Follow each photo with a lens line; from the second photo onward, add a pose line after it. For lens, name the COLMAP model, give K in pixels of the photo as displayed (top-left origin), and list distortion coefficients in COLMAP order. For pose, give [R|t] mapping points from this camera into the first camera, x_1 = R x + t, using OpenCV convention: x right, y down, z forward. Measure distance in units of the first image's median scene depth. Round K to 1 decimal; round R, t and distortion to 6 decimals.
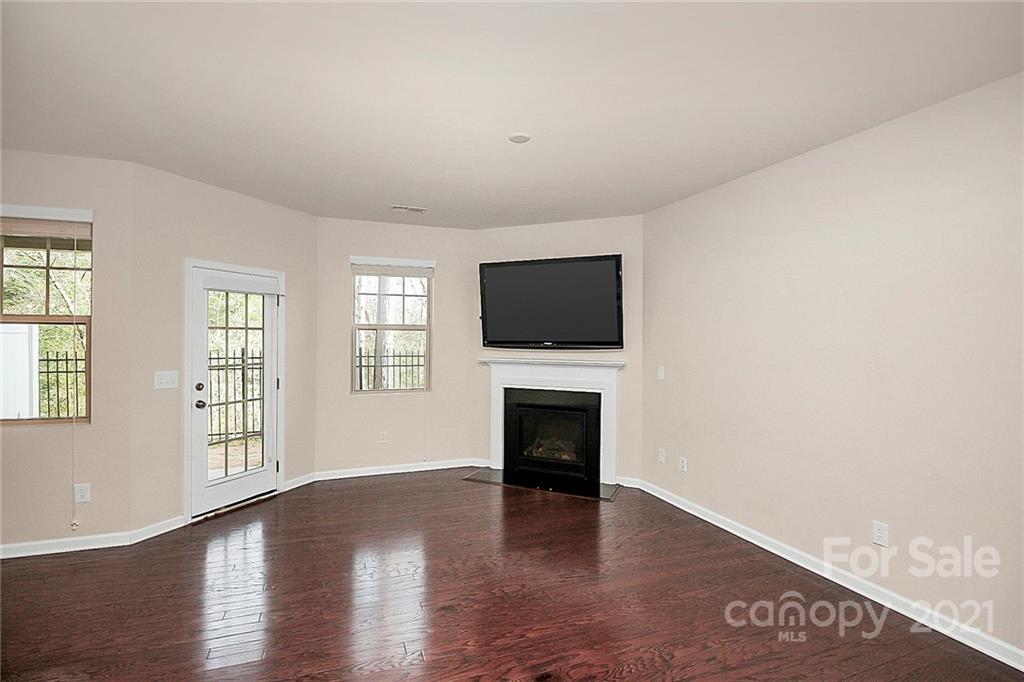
lens RADIAL K [[477.4, 0, 511.6], [0, 477.4, 335.4], [0, 0, 1]] dist [-0.014143, -0.000464]
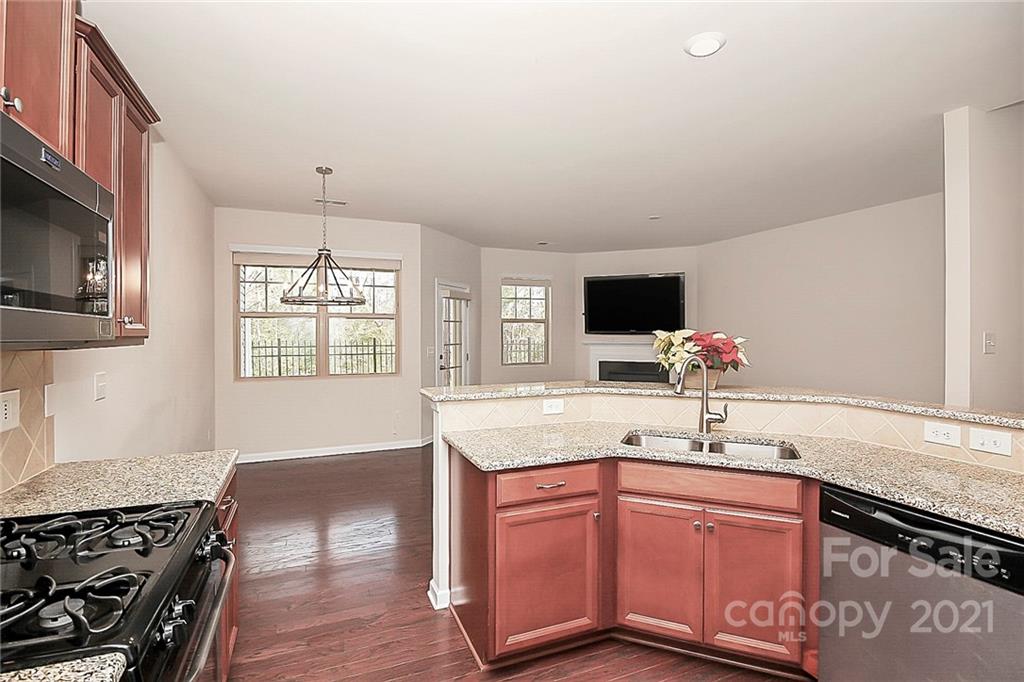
lens RADIAL K [[477.4, 0, 511.6], [0, 477.4, 335.4], [0, 0, 1]] dist [-0.014143, -0.000464]
pose [[0.999182, -0.003239, 0.040307, -0.371702], [0.002810, 0.999939, 0.010716, 0.013562], [-0.040339, -0.010594, 0.999130, -0.501099]]
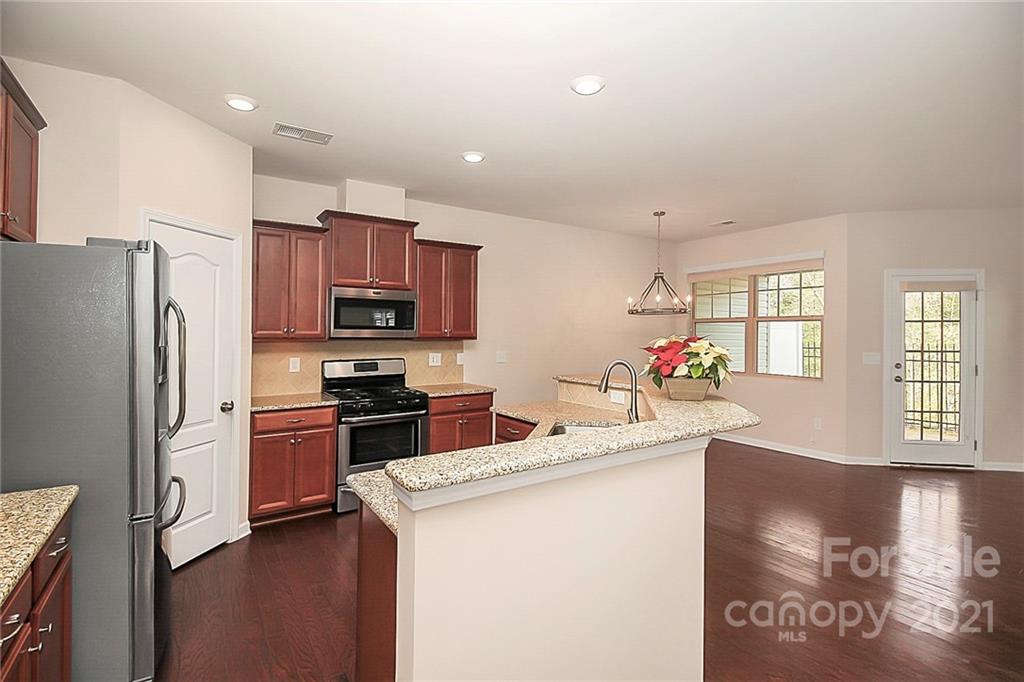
lens RADIAL K [[471.8, 0, 506.0], [0, 471.8, 339.0], [0, 0, 1]] dist [-0.005160, -0.001482]
pose [[0.242570, 0.014871, -0.970020, 0.269885], [0.000705, 0.999880, 0.015506, 0.009394], [0.970134, -0.004445, 0.242530, -0.294434]]
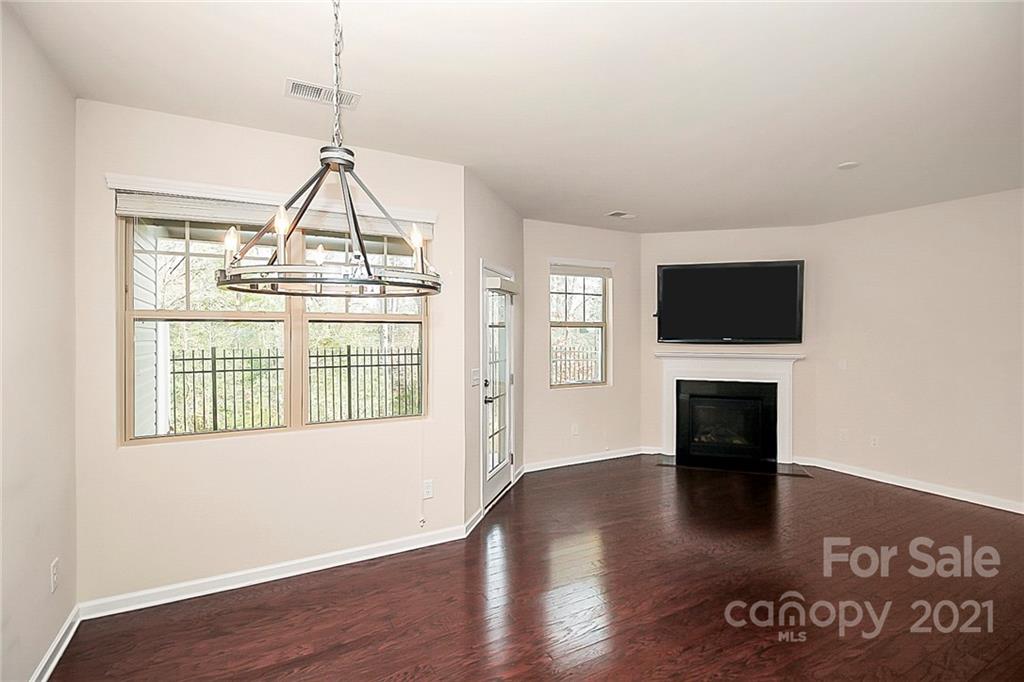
lens RADIAL K [[489.8, 0, 514.6], [0, 489.8, 333.9], [0, 0, 1]] dist [0.001904, 0.000238]
pose [[0.990469, -0.004584, 0.137660, -0.569519], [0.004164, 0.999986, 0.003339, -0.000316], [-0.137674, -0.002734, 0.990474, -0.054697]]
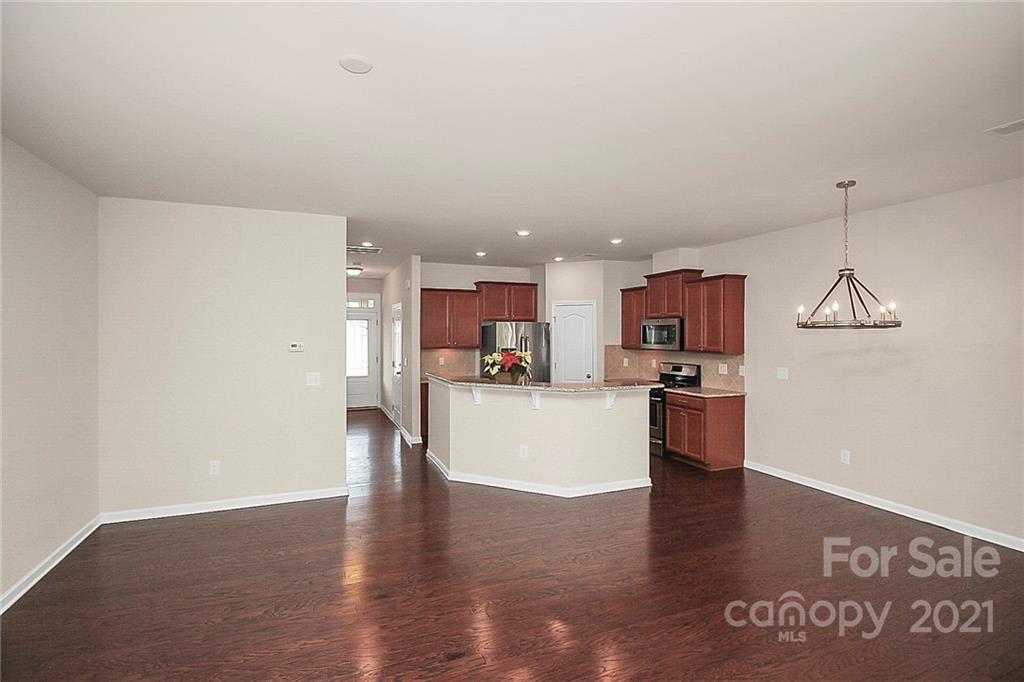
lens RADIAL K [[477.4, 0, 511.6], [0, 477.4, 335.4], [0, 0, 1]] dist [-0.014143, -0.000464]
pose [[-0.999101, -0.001583, -0.042362, -0.103498], [-0.001402, 0.999990, -0.004283, -0.013043], [0.042368, -0.004219, -0.999093, 0.964512]]
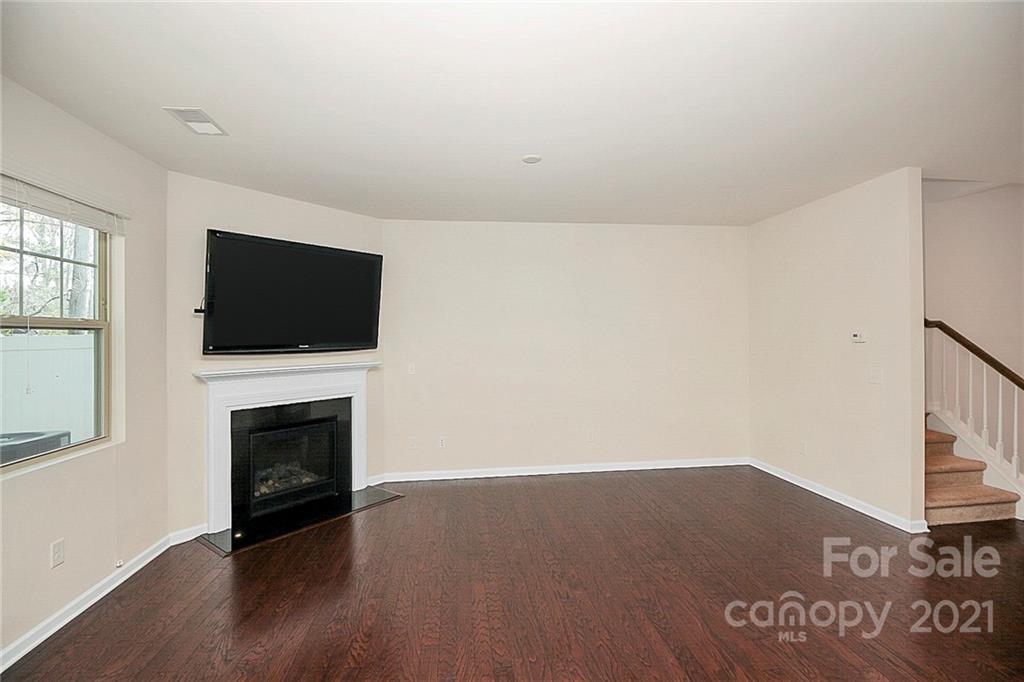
lens RADIAL K [[477.4, 0, 511.6], [0, 477.4, 335.4], [0, 0, 1]] dist [-0.014143, -0.000464]
pose [[0.228056, -0.009033, 0.973606, -0.644550], [0.008179, 0.999939, 0.007361, -0.005157], [-0.973614, 0.006285, 0.228116, 0.465002]]
